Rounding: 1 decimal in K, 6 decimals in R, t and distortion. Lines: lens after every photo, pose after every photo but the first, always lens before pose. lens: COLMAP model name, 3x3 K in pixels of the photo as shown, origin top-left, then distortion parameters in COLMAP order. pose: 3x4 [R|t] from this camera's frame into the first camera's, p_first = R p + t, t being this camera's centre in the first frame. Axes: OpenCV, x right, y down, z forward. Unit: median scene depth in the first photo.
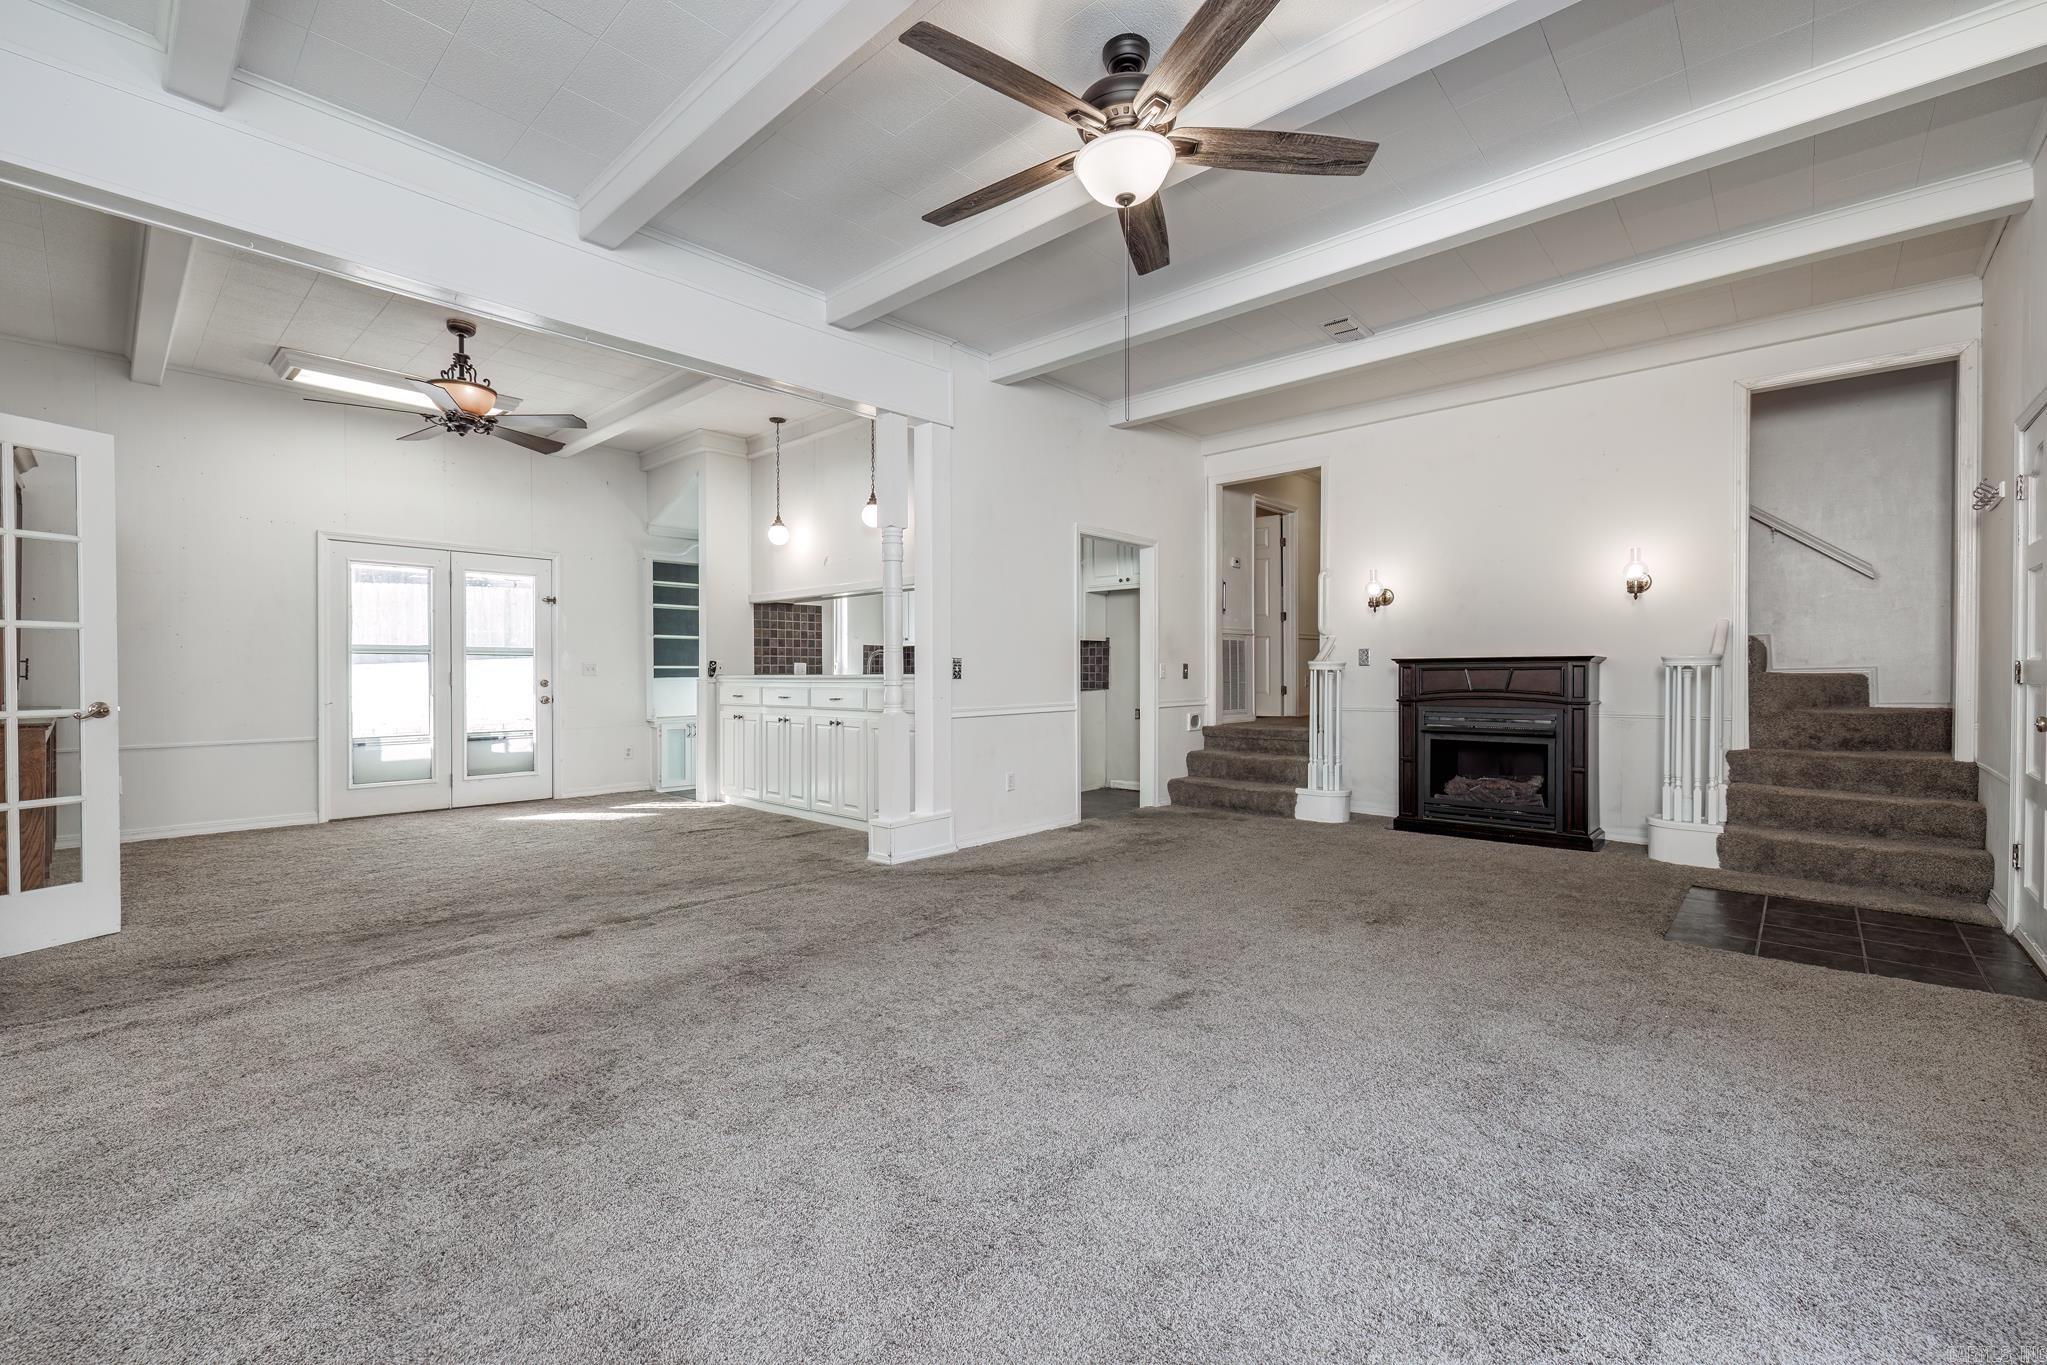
lens RADIAL K [[862.3, 0, 1015.6], [0, 862.3, 678.3], [0, 0, 1]] dist [0.002432, -0.000226]
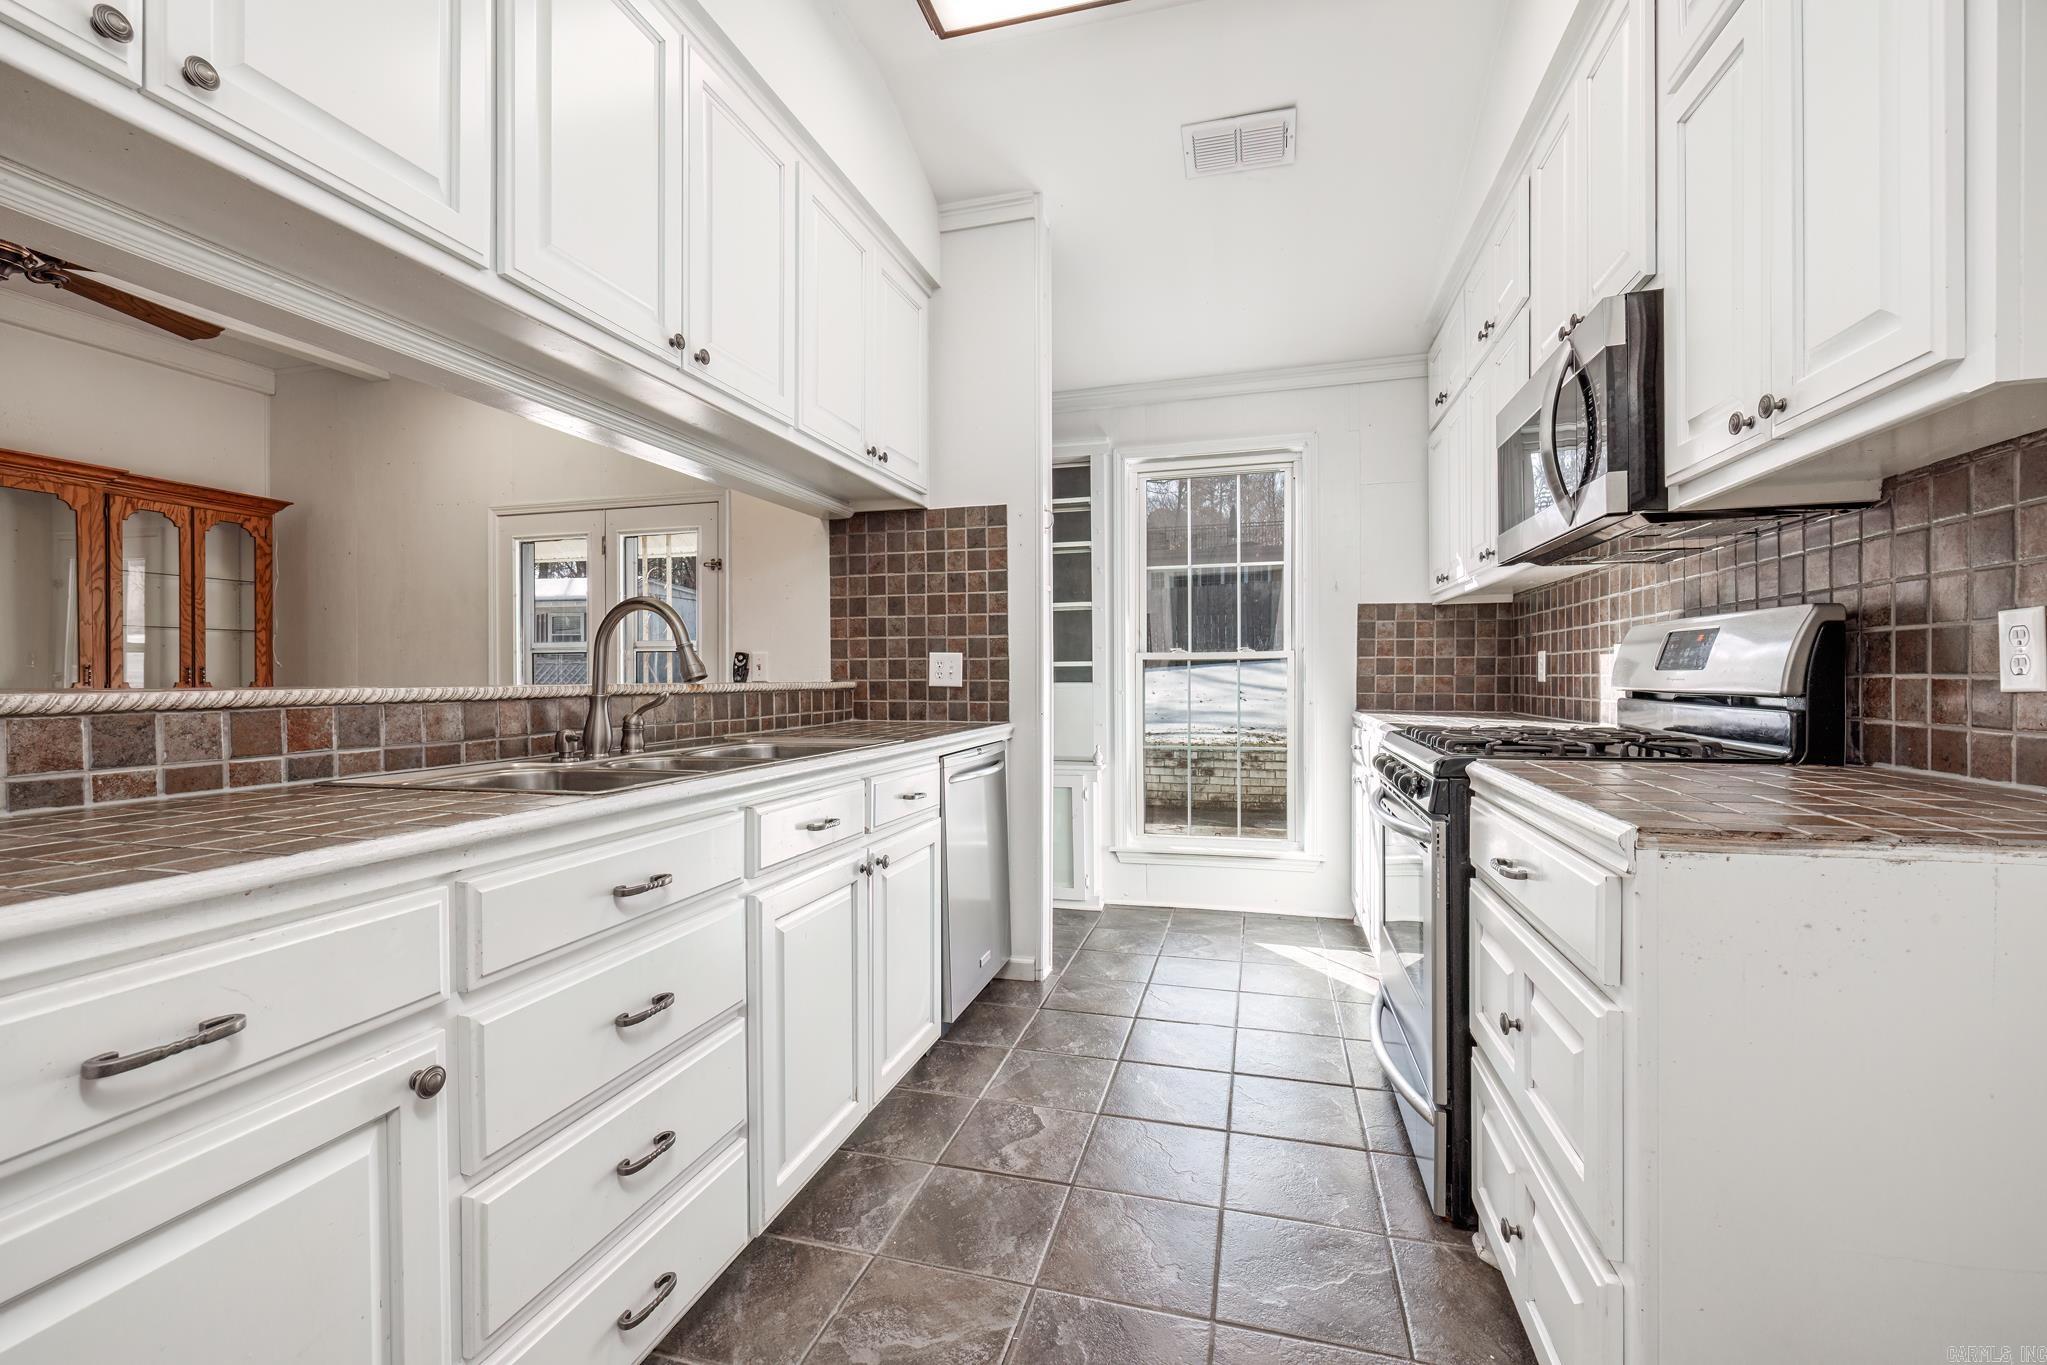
lens RADIAL K [[862.3, 0, 1013.8], [0, 862.3, 676.7], [0, 0, 1]] dist [0.002432, -0.000226]
pose [[0.448628, 0.000266, -0.893719, 0.140199], [-0.003756, 0.999992, -0.001588, -0.006765], [0.893711, 0.004070, 0.448625, 0.949263]]
